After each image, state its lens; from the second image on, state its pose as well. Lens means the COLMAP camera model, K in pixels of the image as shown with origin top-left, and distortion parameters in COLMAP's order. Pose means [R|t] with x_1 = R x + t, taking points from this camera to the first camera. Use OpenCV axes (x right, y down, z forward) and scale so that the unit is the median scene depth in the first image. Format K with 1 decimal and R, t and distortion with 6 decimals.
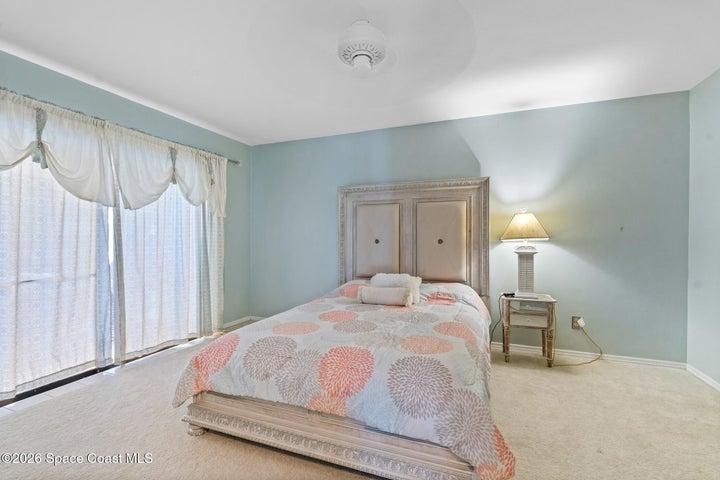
lens RADIAL K [[328.9, 0, 359.8], [0, 328.9, 240.0], [0, 0, 1]] dist [0.000267, 0.000305]
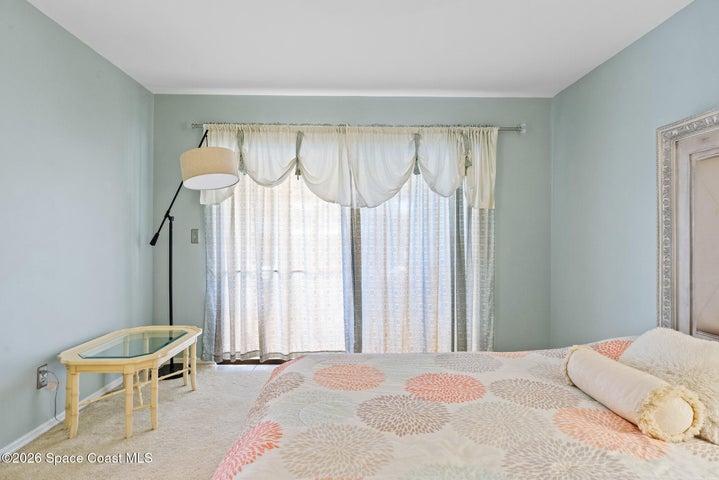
lens RADIAL K [[395.2, 0, 360.0], [0, 395.2, 234.3], [0, 0, 1]] dist [-0.004120, 0.000005]
pose [[0.387936, -0.003055, -0.921681, 0.342070], [-0.008332, 0.999942, -0.006821, -0.004672], [0.921649, 0.010325, 0.387888, 0.466213]]
